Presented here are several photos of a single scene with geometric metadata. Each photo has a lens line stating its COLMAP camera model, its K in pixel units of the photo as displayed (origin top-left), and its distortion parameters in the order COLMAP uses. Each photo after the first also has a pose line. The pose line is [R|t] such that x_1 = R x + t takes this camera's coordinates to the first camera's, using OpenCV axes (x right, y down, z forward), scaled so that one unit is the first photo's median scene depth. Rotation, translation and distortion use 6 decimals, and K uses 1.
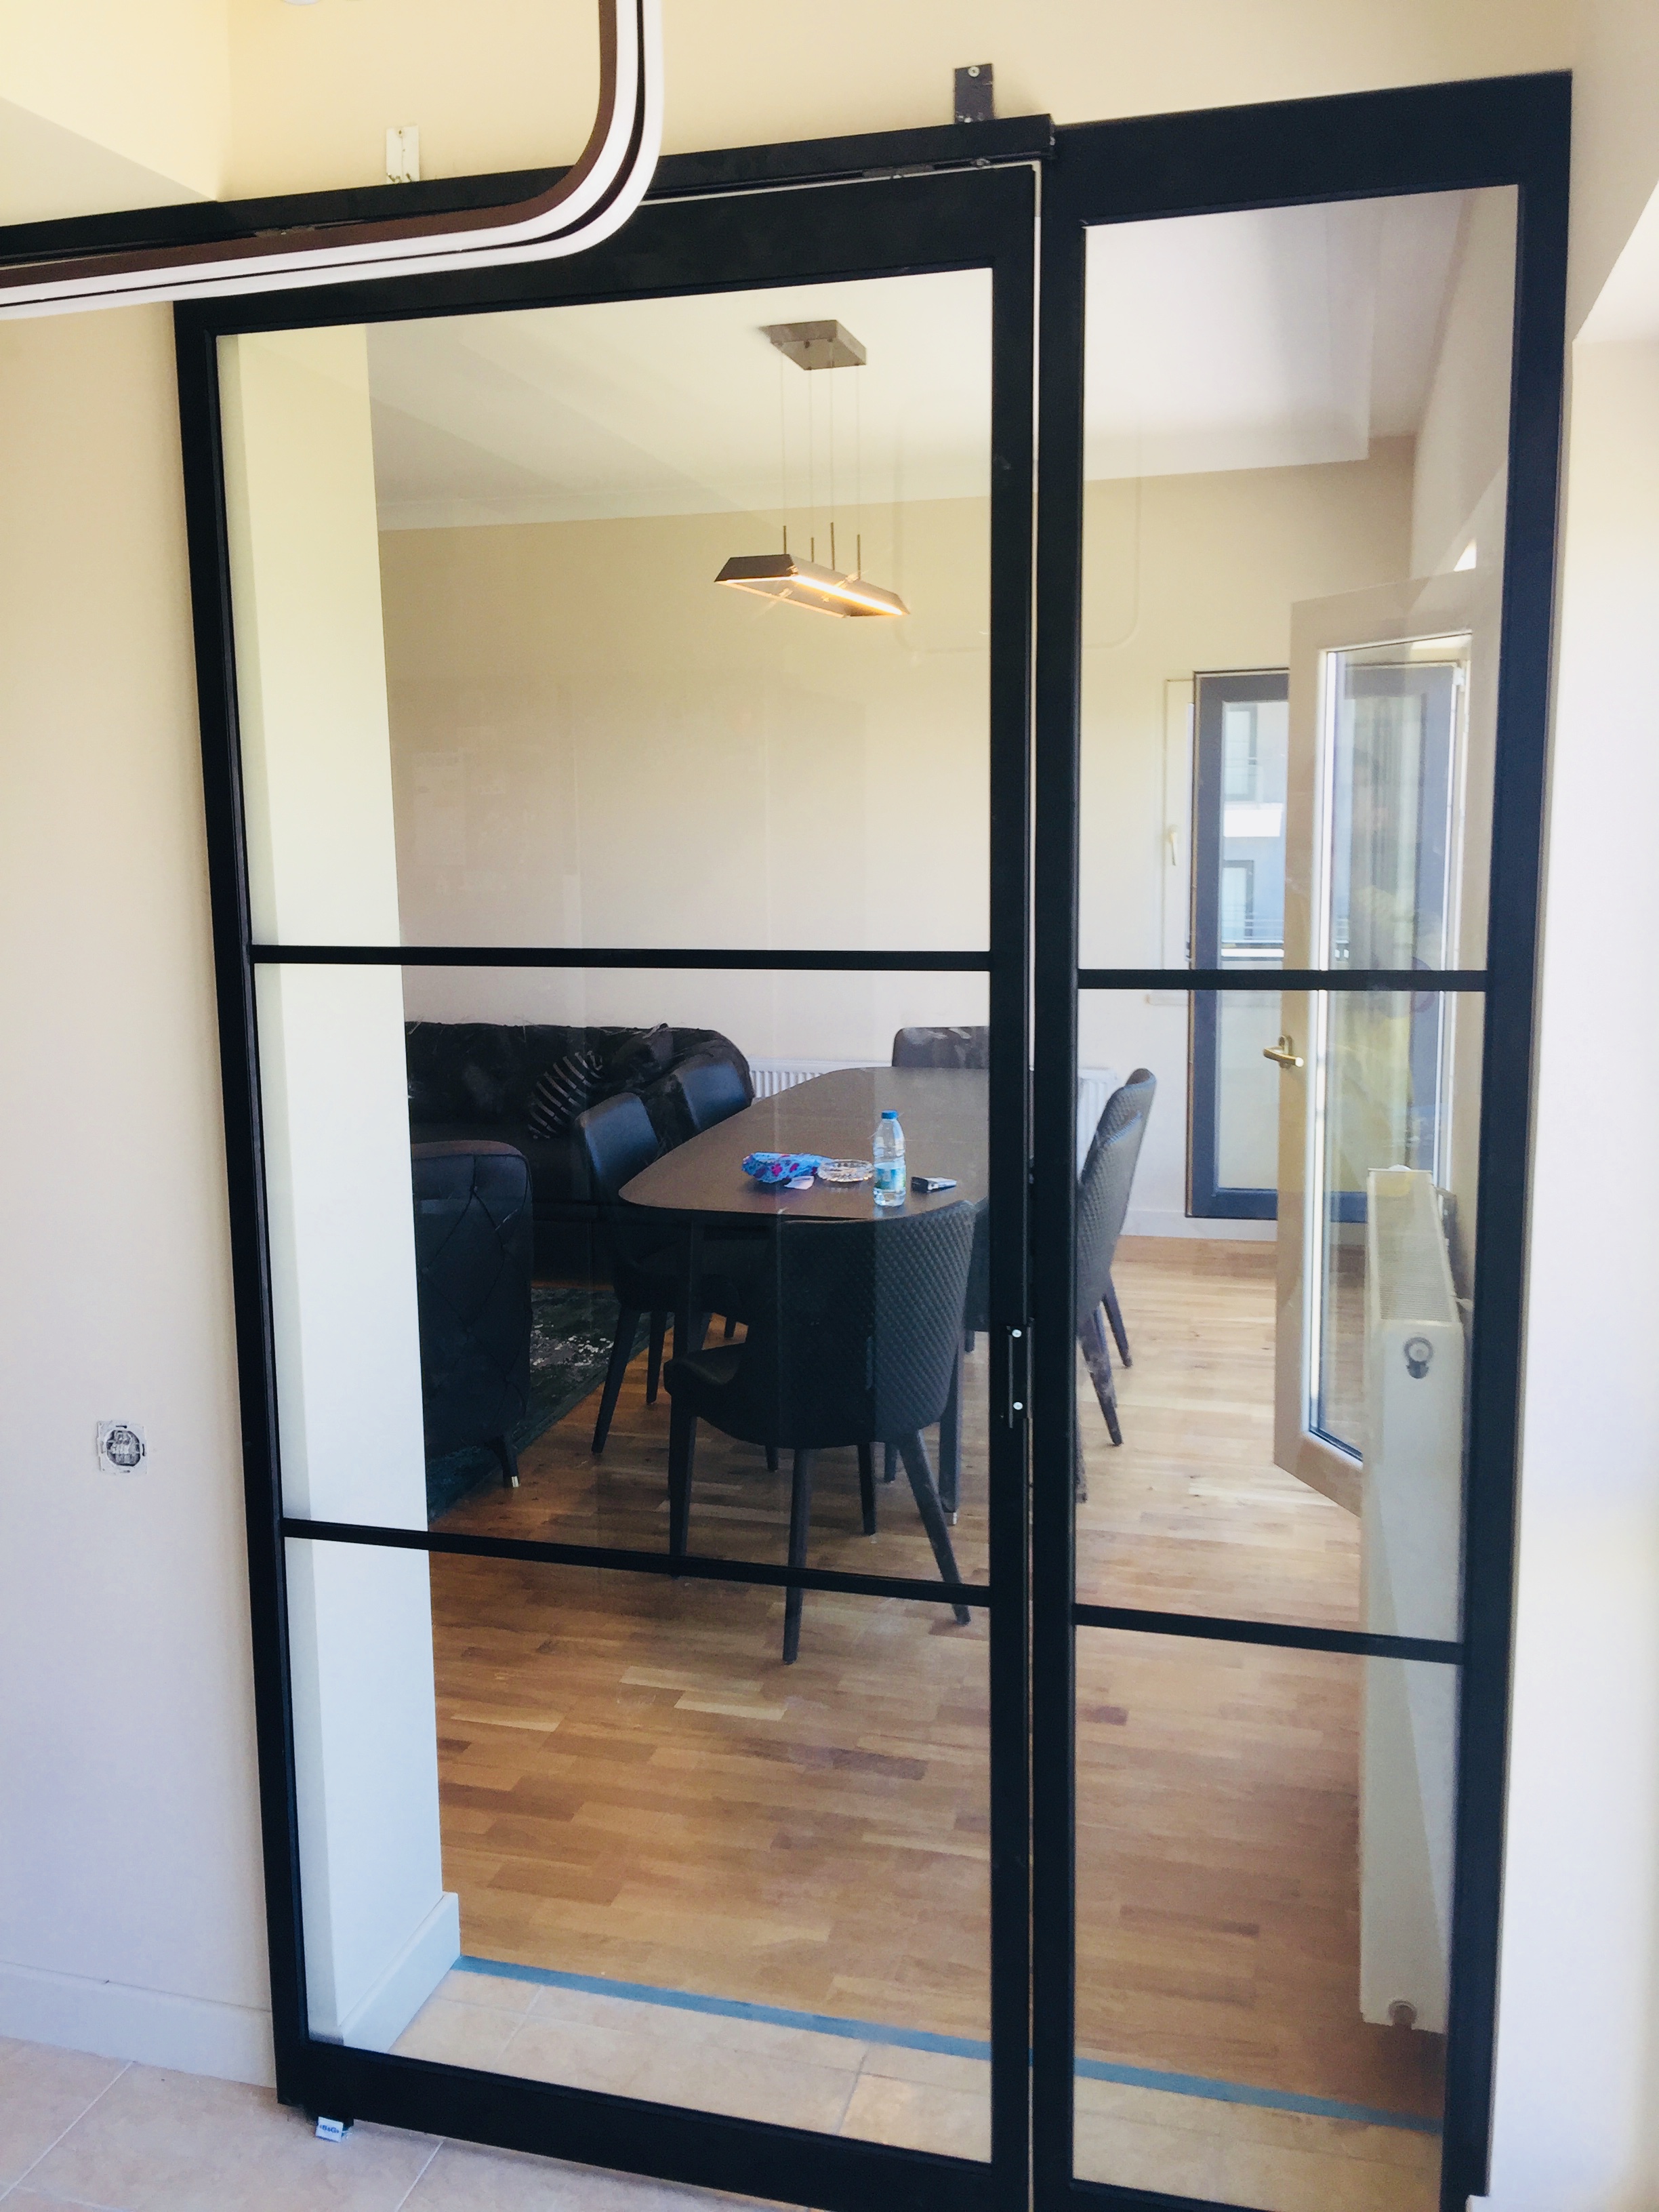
lens RADIAL K [[1878.0, 0, 798.4], [0, 1878.0, 1064.7], [0, 0, 1]] dist [0.107804, -0.173757]
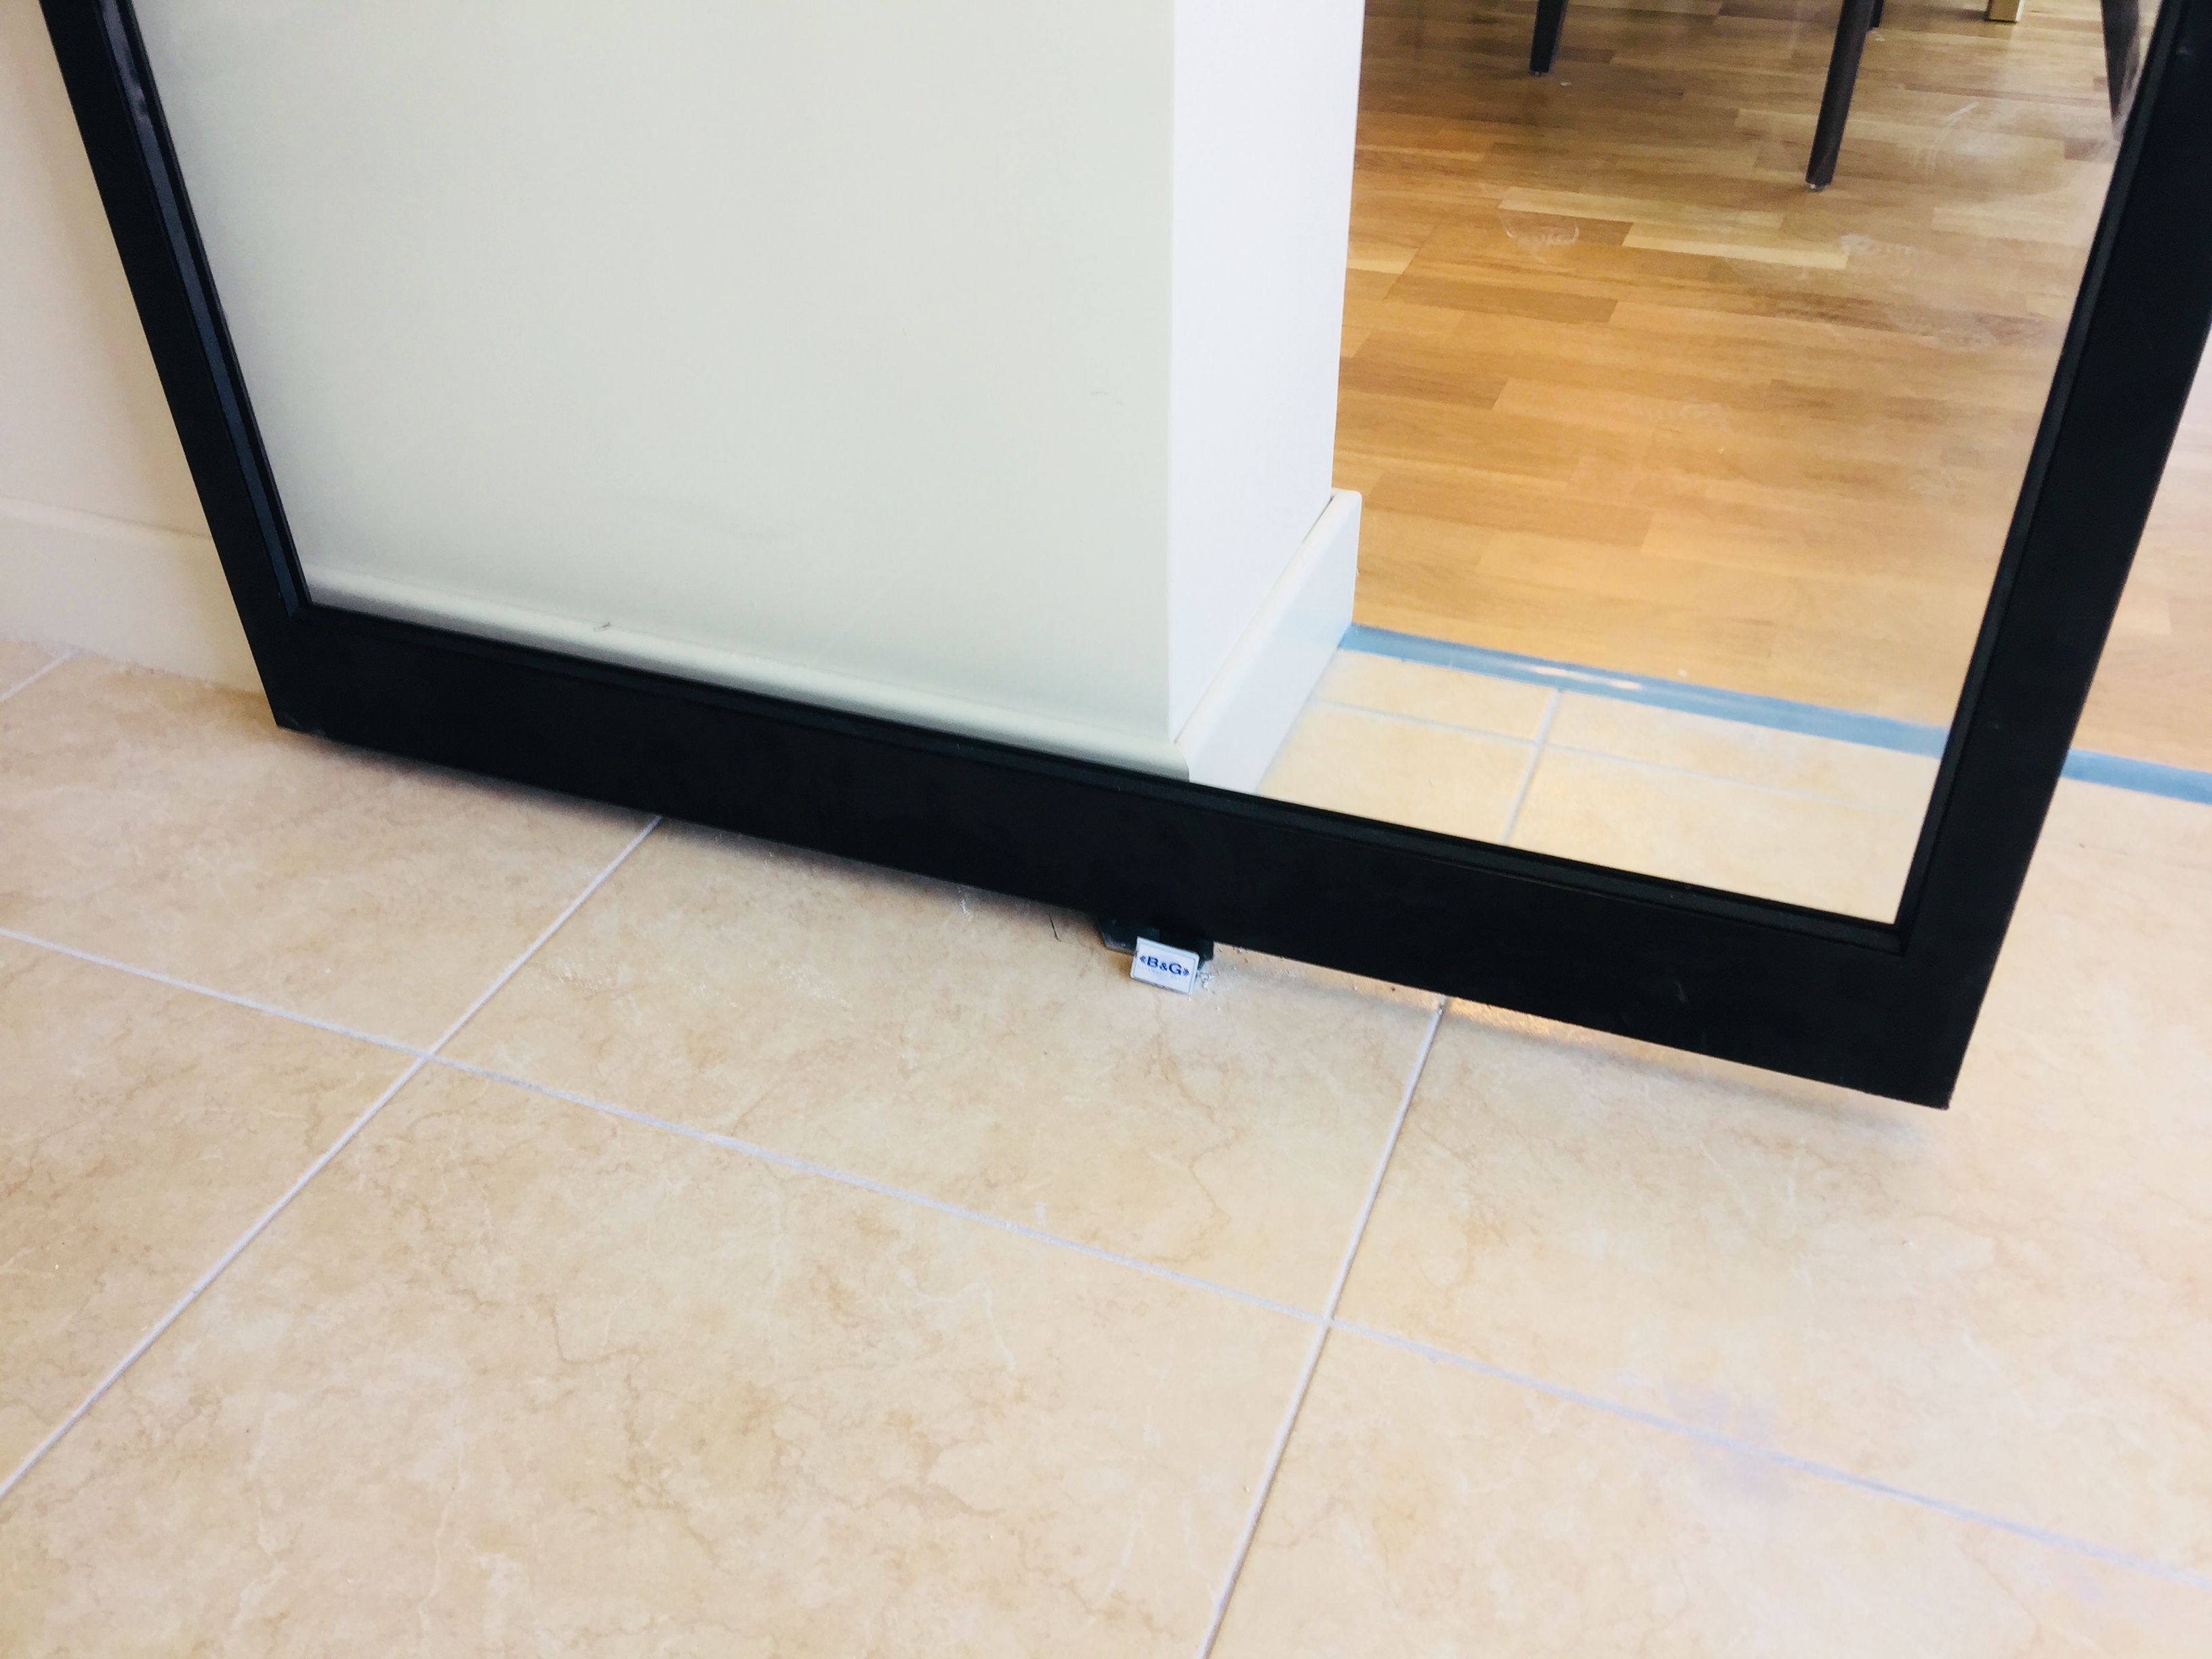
lens RADIAL K [[1861.7, 0, 1106.0], [0, 1861.7, 829.5], [0, 0, 1]] dist [0.107467, -0.169969]
pose [[0.995197, 0.060396, -0.077047, -0.143428], [-0.016103, 0.877290, 0.479691, 0.210999], [0.096564, -0.476146, 0.874048, 0.411200]]
